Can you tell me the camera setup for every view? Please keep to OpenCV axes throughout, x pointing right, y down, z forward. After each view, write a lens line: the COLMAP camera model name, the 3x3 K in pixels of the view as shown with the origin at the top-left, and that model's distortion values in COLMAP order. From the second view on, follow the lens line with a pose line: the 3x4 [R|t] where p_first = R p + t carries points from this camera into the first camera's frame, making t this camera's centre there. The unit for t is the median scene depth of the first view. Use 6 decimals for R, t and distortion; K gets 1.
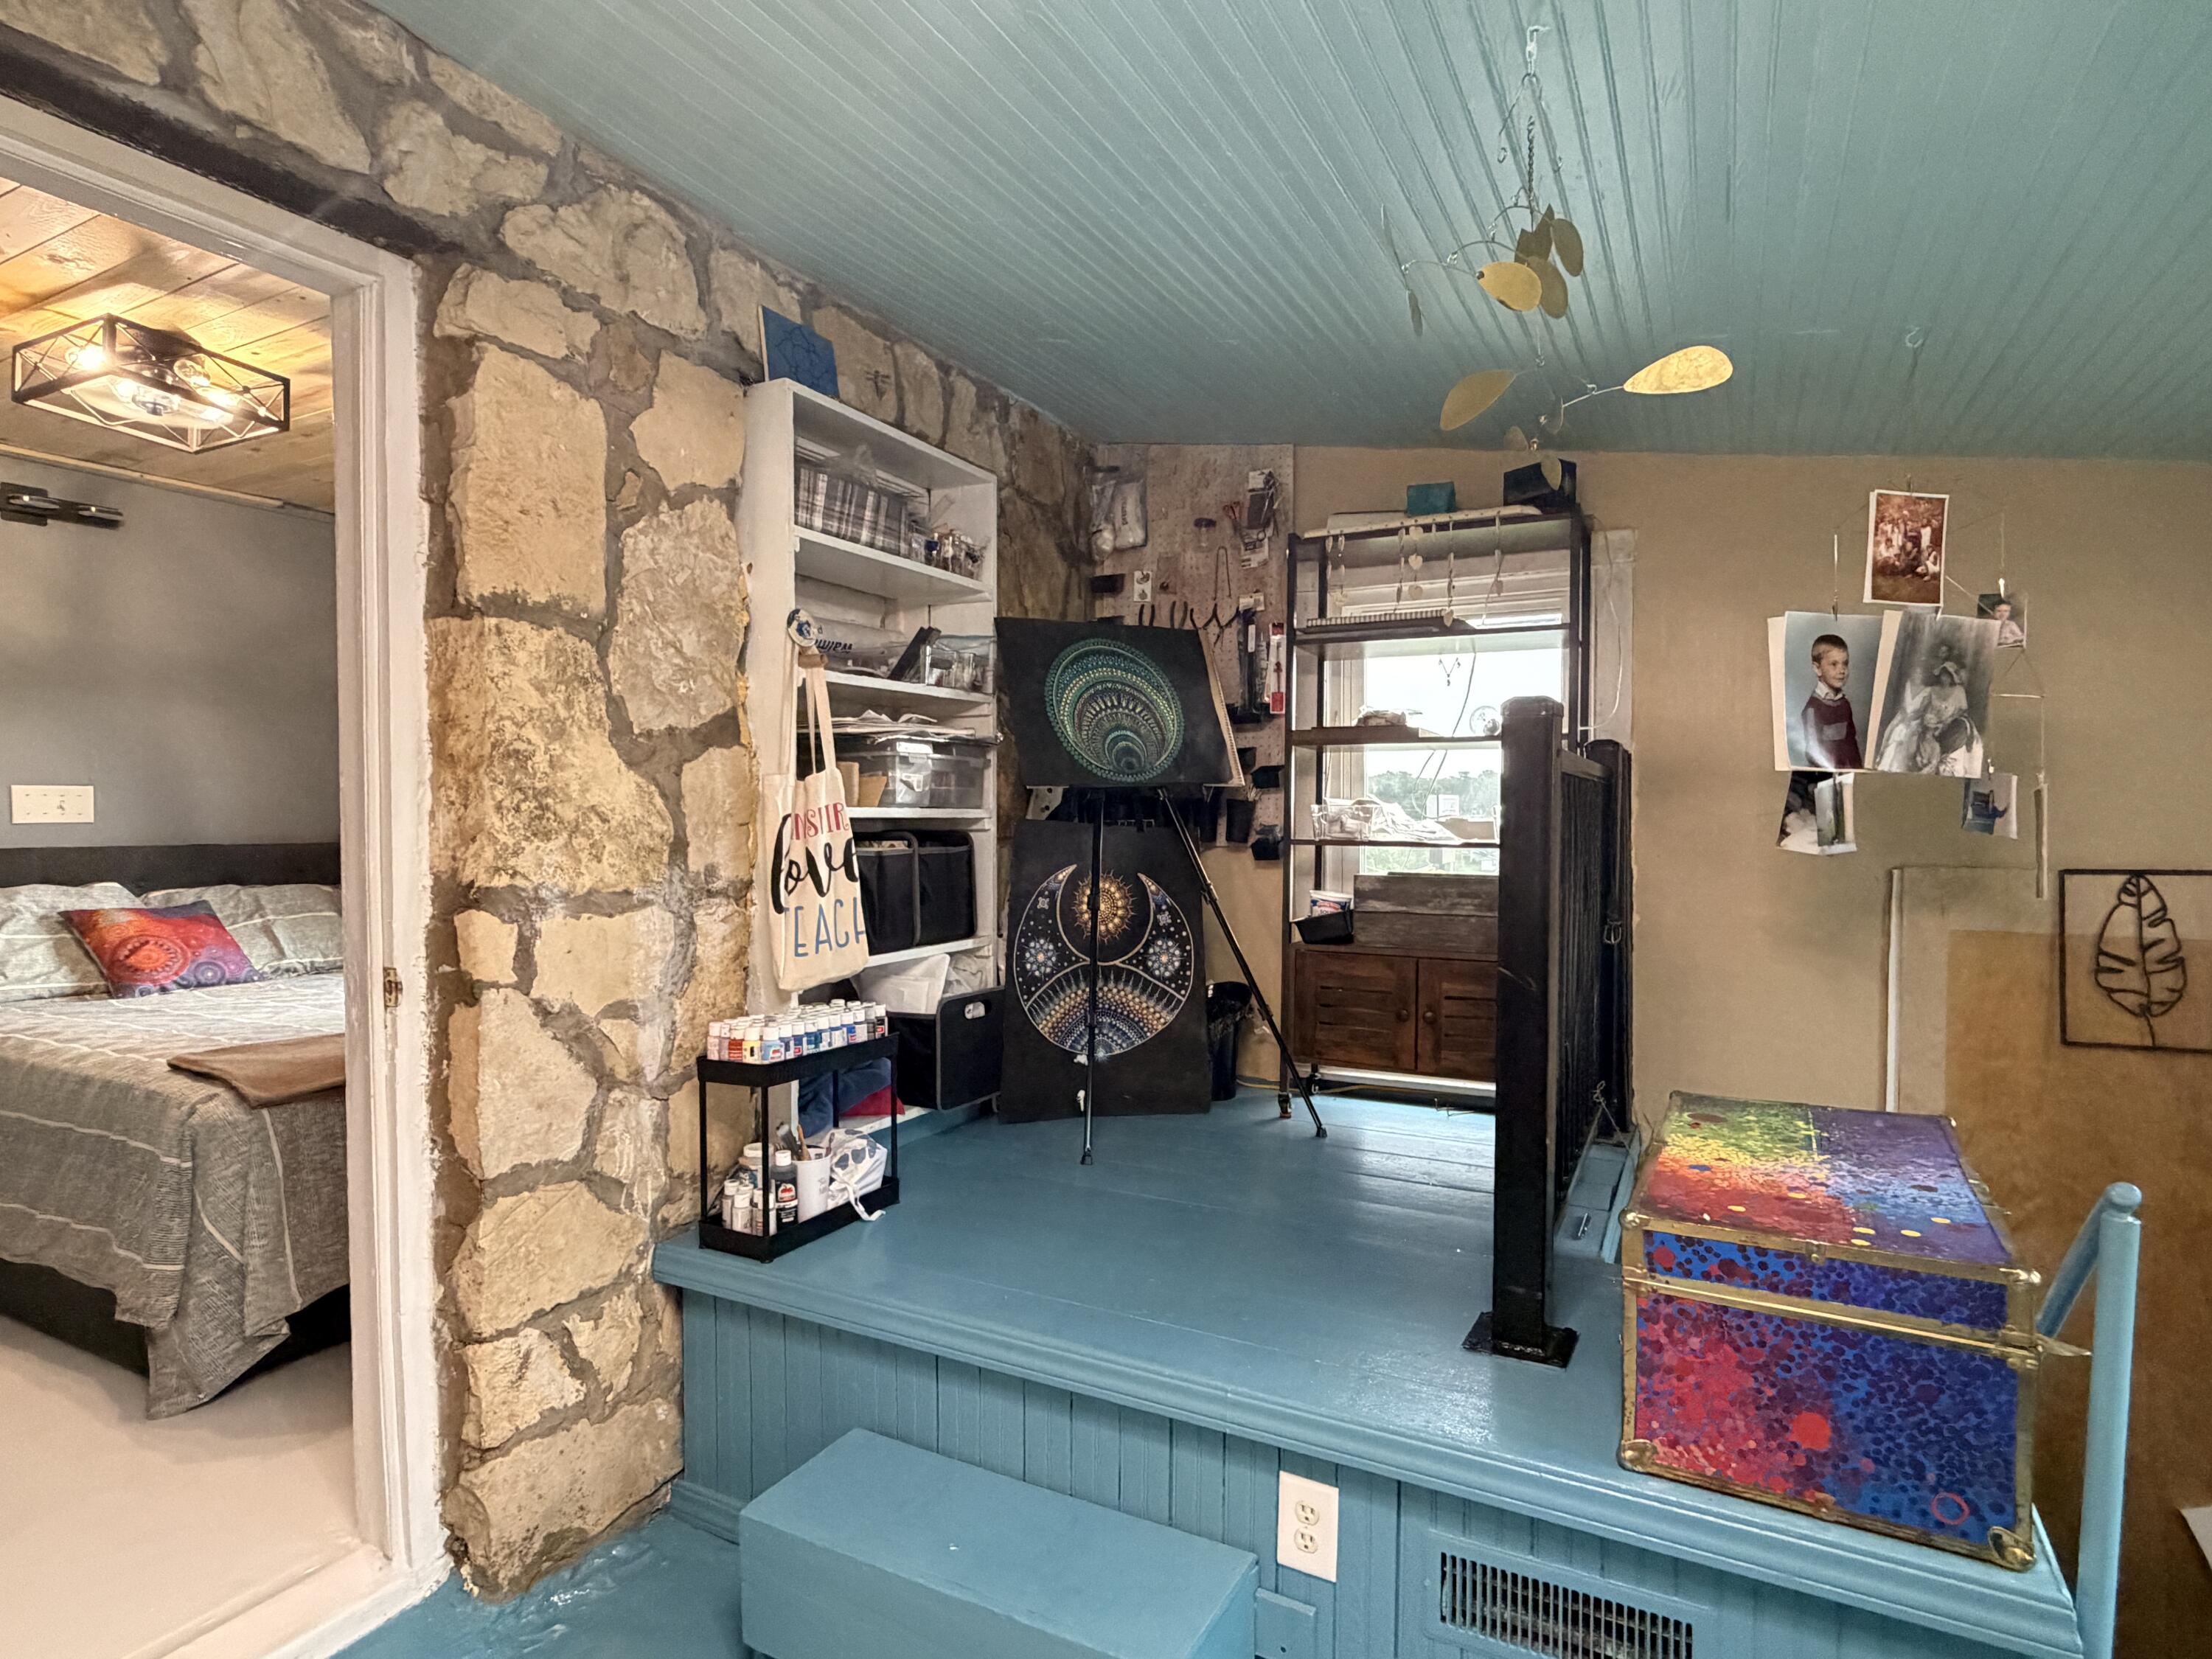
lens RADIAL K [[1193.6, 0, 1094.0], [0, 1193.6, 829.4], [0, 0, 1]] dist [0.001158, 0.000237]
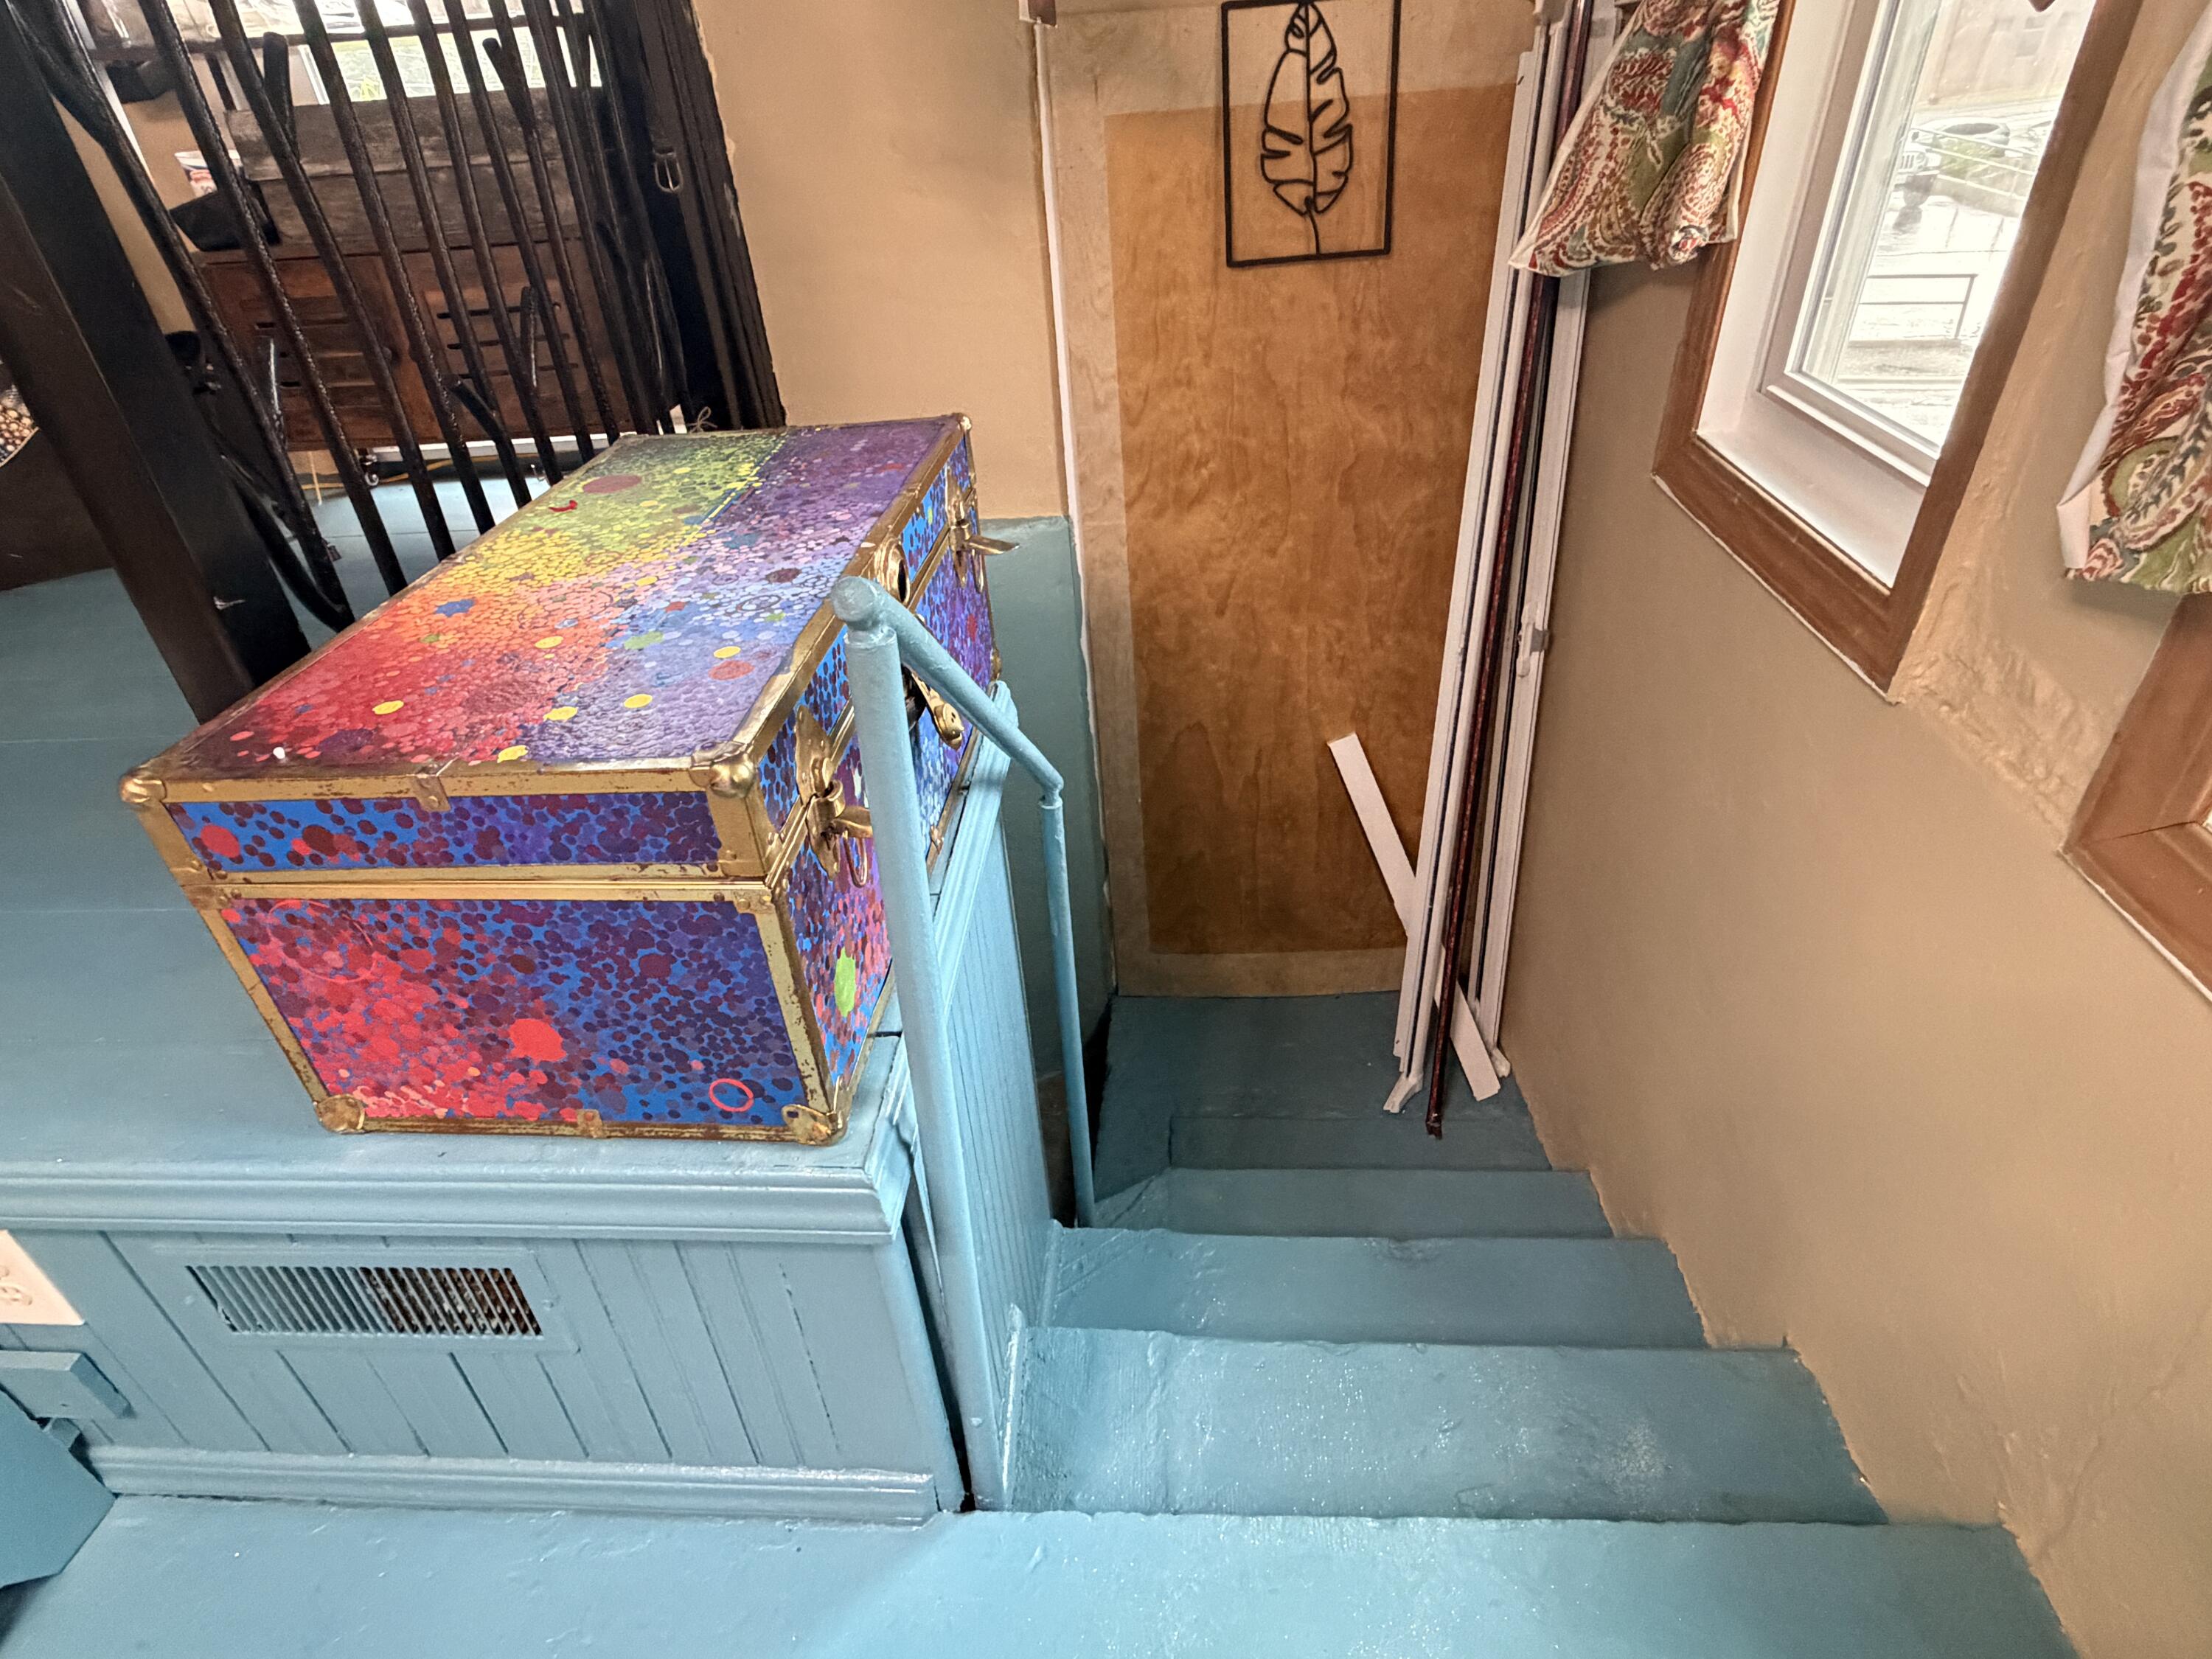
lens RADIAL K [[1193.6, 0, 1089.5], [0, 1193.6, 825.5], [0, 0, 1]] dist [0.001158, 0.000237]
pose [[0.905027, -0.287334, 0.313633, 0.604061], [0.078780, 0.837819, 0.540234, 0.088763], [-0.417995, -0.464219, 0.780885, 0.393557]]
